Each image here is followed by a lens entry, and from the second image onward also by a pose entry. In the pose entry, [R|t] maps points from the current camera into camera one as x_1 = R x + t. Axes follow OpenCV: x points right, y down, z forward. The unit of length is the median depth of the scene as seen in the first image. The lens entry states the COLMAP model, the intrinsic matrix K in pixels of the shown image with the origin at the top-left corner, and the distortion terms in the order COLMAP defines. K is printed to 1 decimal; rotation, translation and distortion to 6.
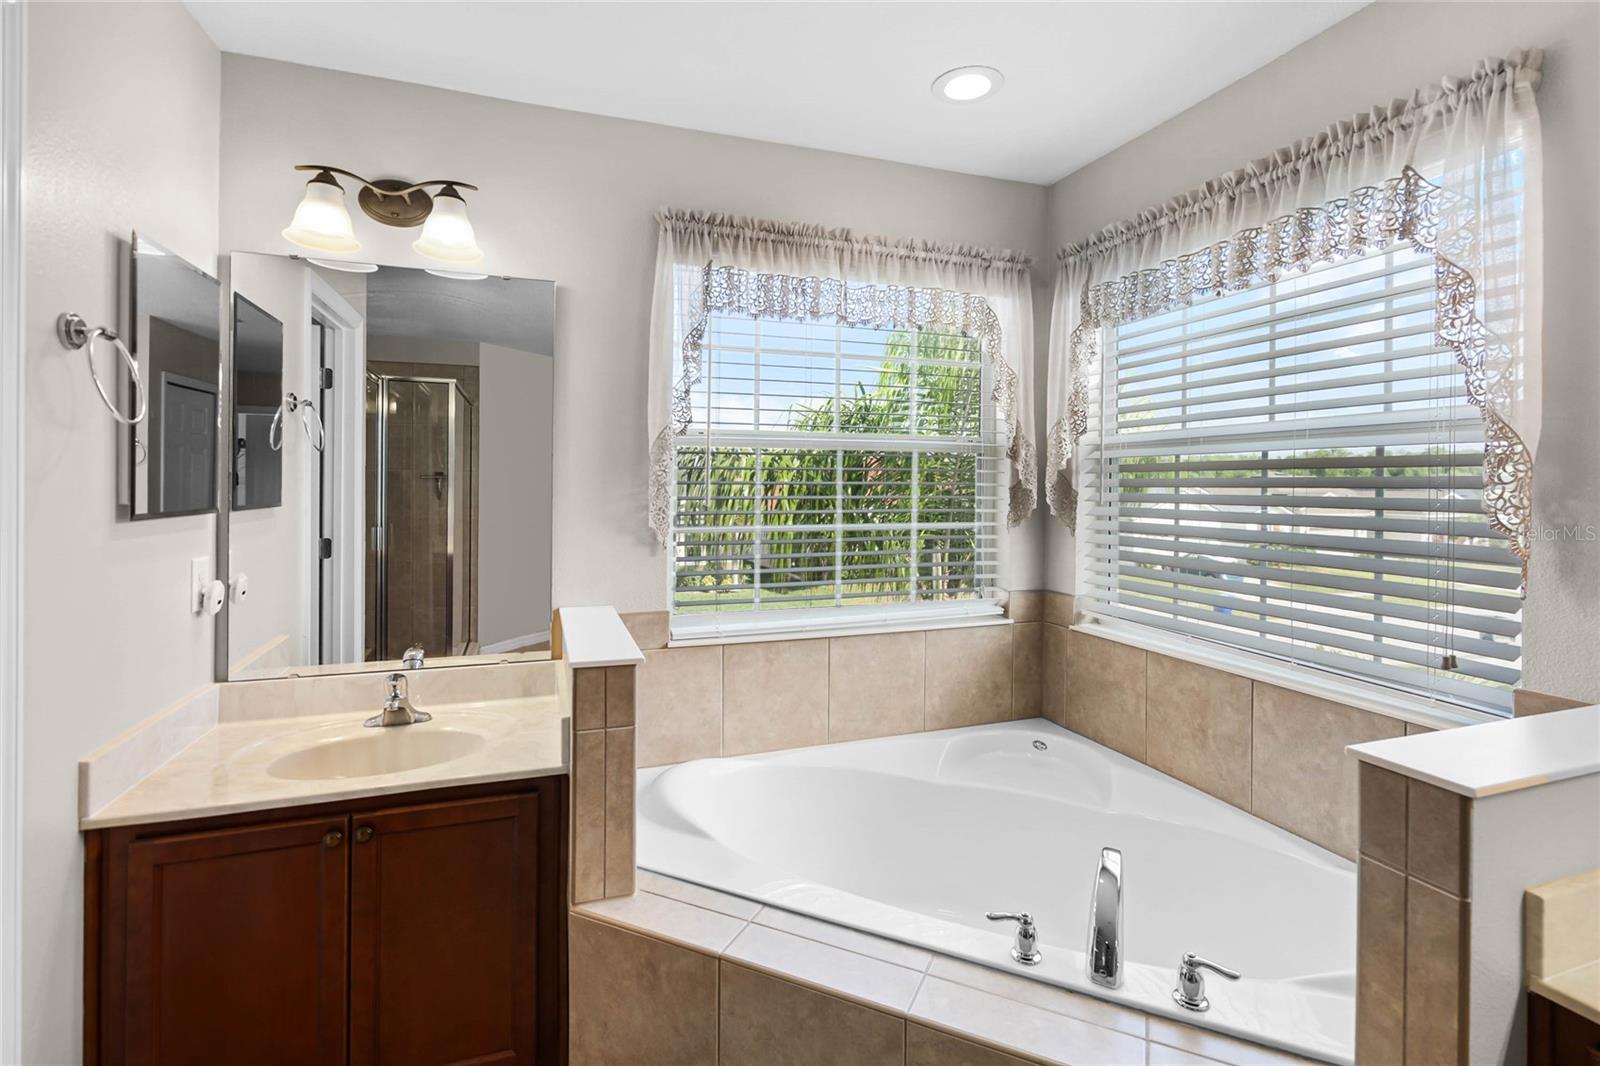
lens RADIAL K [[724.8, 0, 800.0], [0, 724.8, 533.0], [0, 0, 1]] dist [-0.008664, 0.001144]
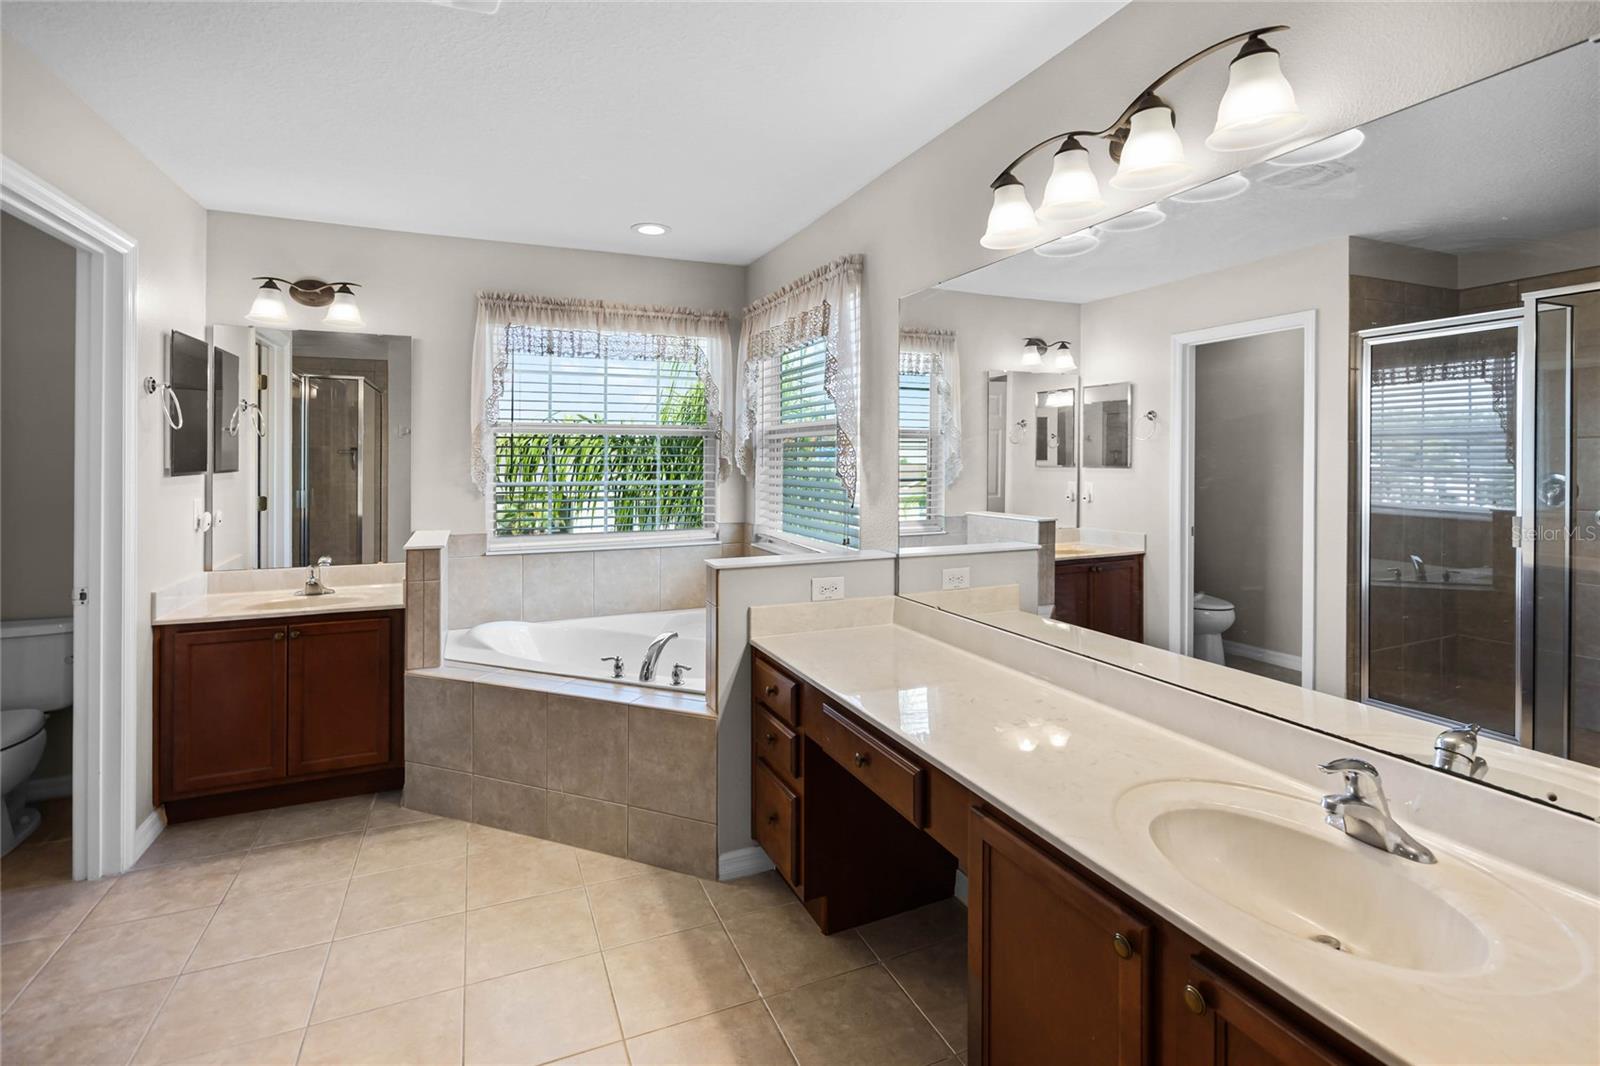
lens RADIAL K [[739.1, 0, 800.0], [0, 739.1, 499.3], [0, 0, 1]] dist [0.000165, 0.001396]
pose [[0.997805, -0.008244, 0.065706, 0.421445], [0.008736, 0.999936, -0.007196, 0.047967], [-0.065642, 0.007754, 0.997813, -0.728712]]
